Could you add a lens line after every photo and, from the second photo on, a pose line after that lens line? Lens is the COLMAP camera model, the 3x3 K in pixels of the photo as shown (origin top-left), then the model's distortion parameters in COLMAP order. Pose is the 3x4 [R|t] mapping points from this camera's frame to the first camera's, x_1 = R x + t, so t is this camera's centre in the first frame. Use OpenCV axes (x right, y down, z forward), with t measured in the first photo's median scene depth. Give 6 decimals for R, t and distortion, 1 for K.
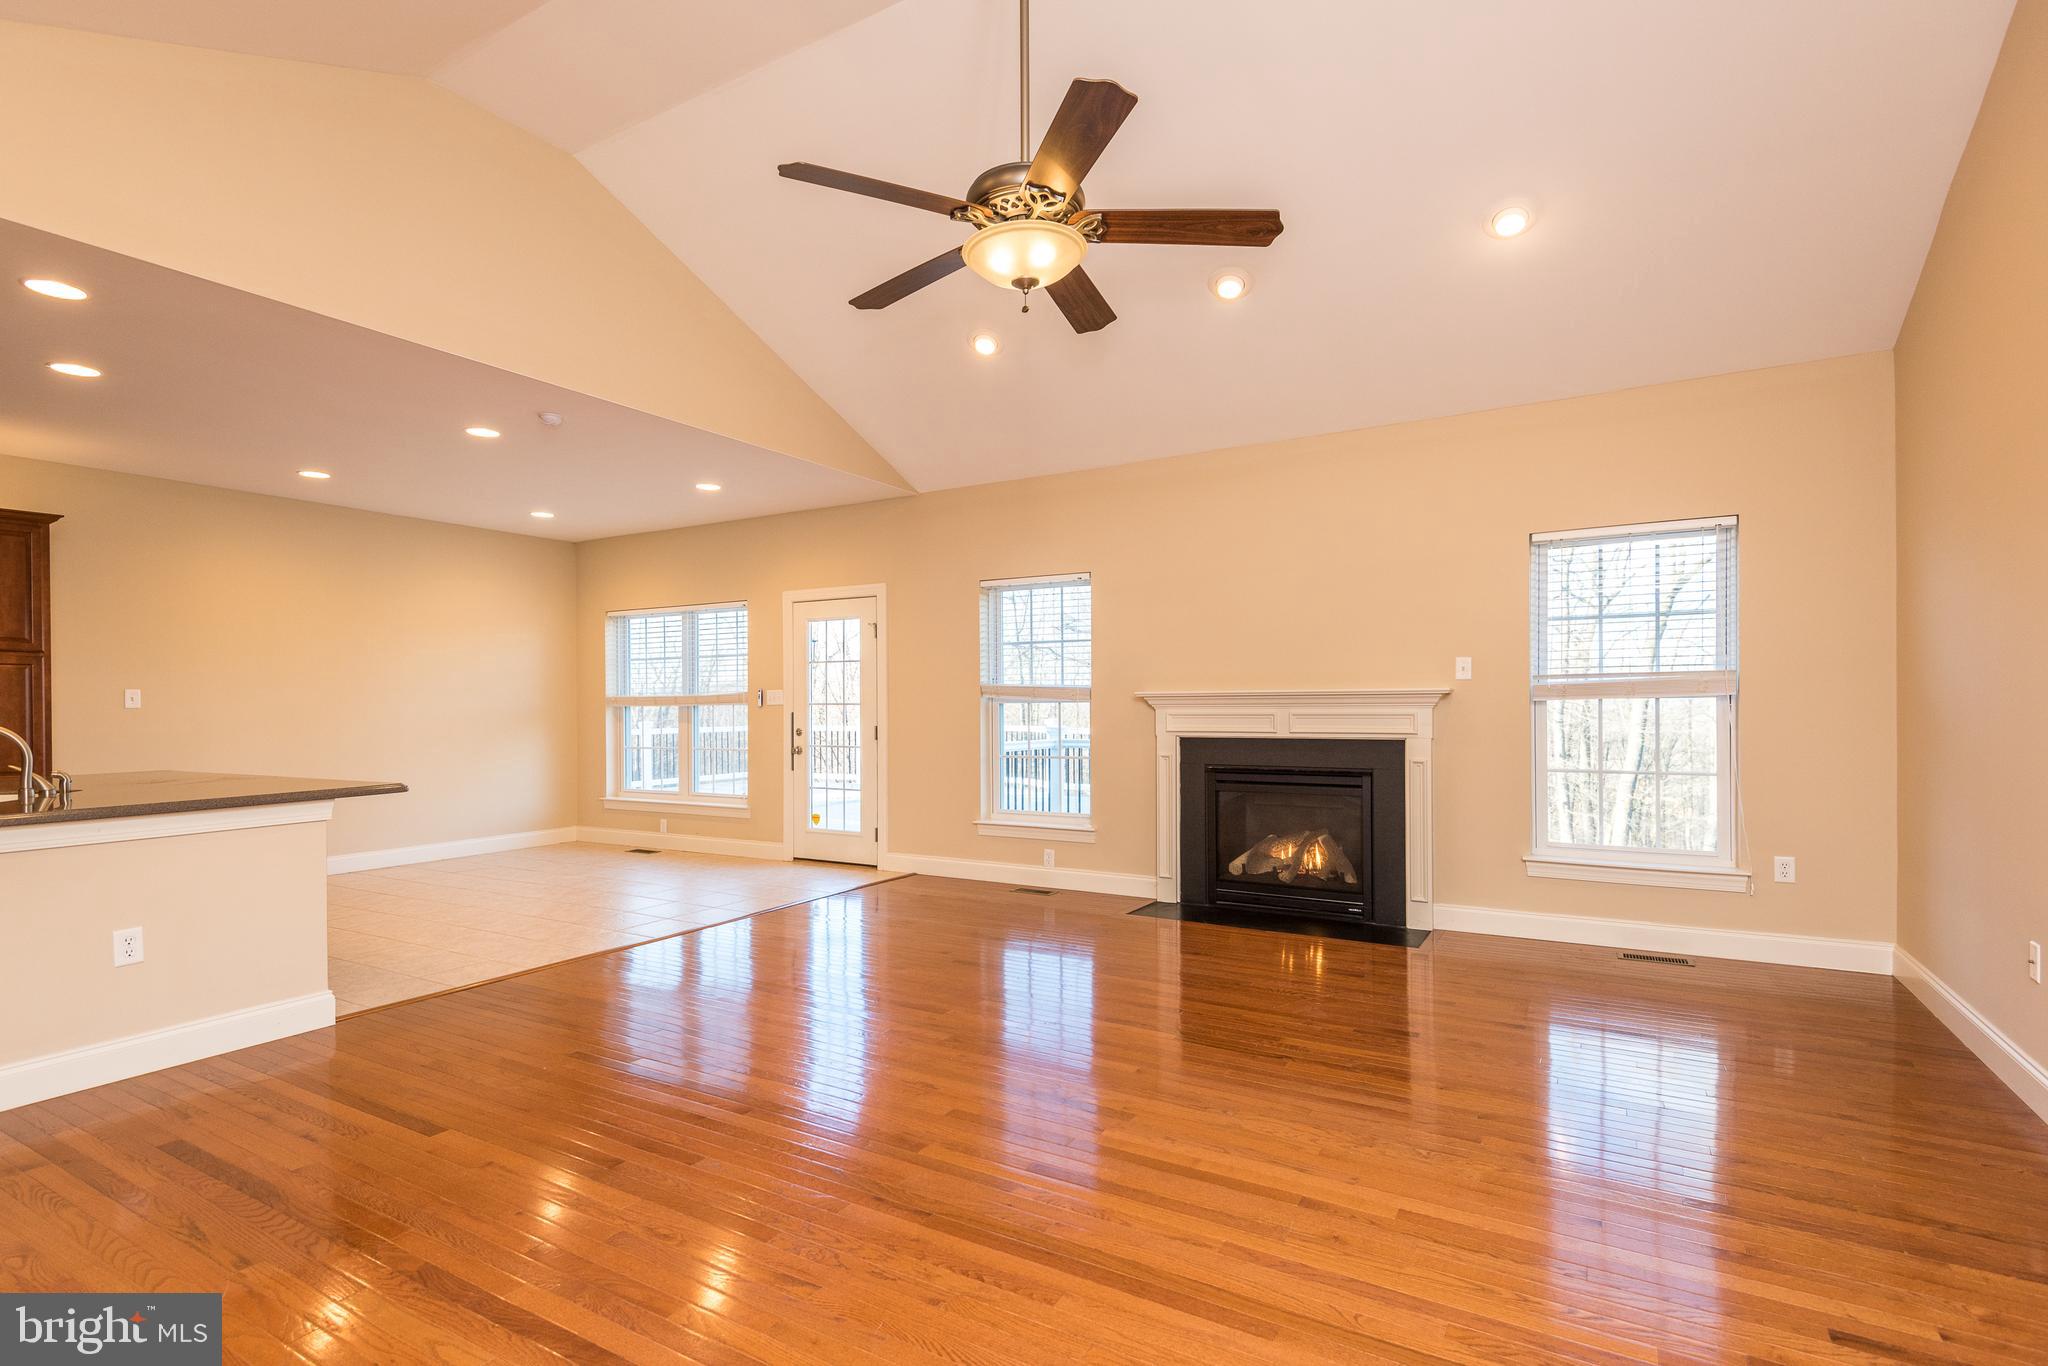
lens RADIAL K [[947.6, 0, 1005.2], [0, 947.6, 720.7], [0, 0, 1]] dist [0.002042, 0.000138]
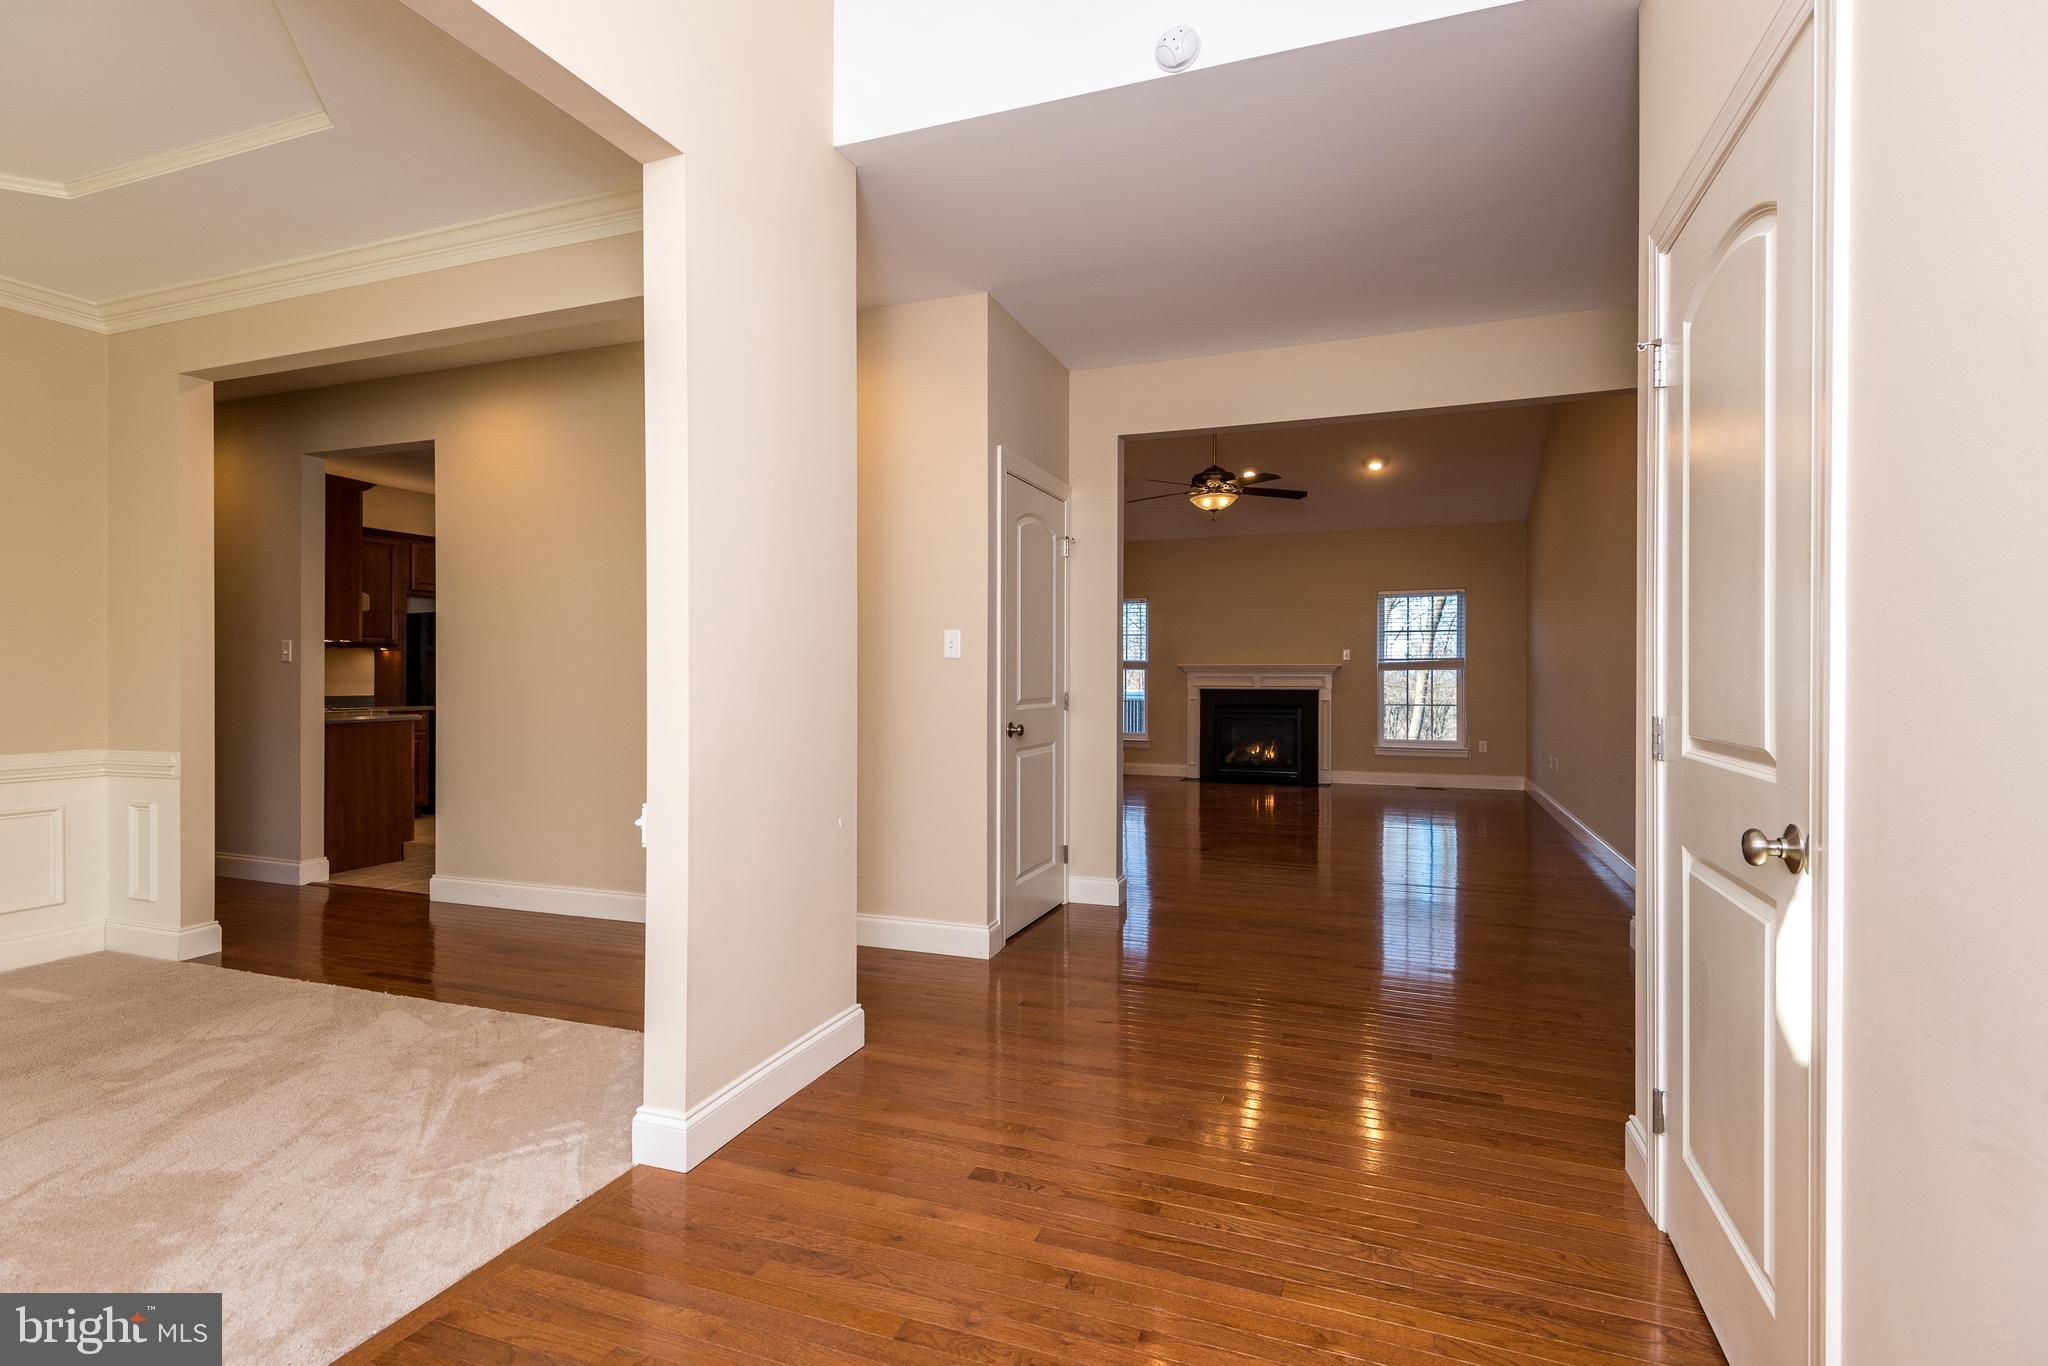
lens RADIAL K [[938.4, 0, 1024.0], [0, 938.4, 683.0], [0, 0, 1]] dist [0.032849, -0.000036]
pose [[0.981801, 0.006138, 0.189815, -0.582120], [-0.004758, 0.999959, -0.007721, 0.024246], [-0.189854, 0.006678, 0.981790, -0.860825]]
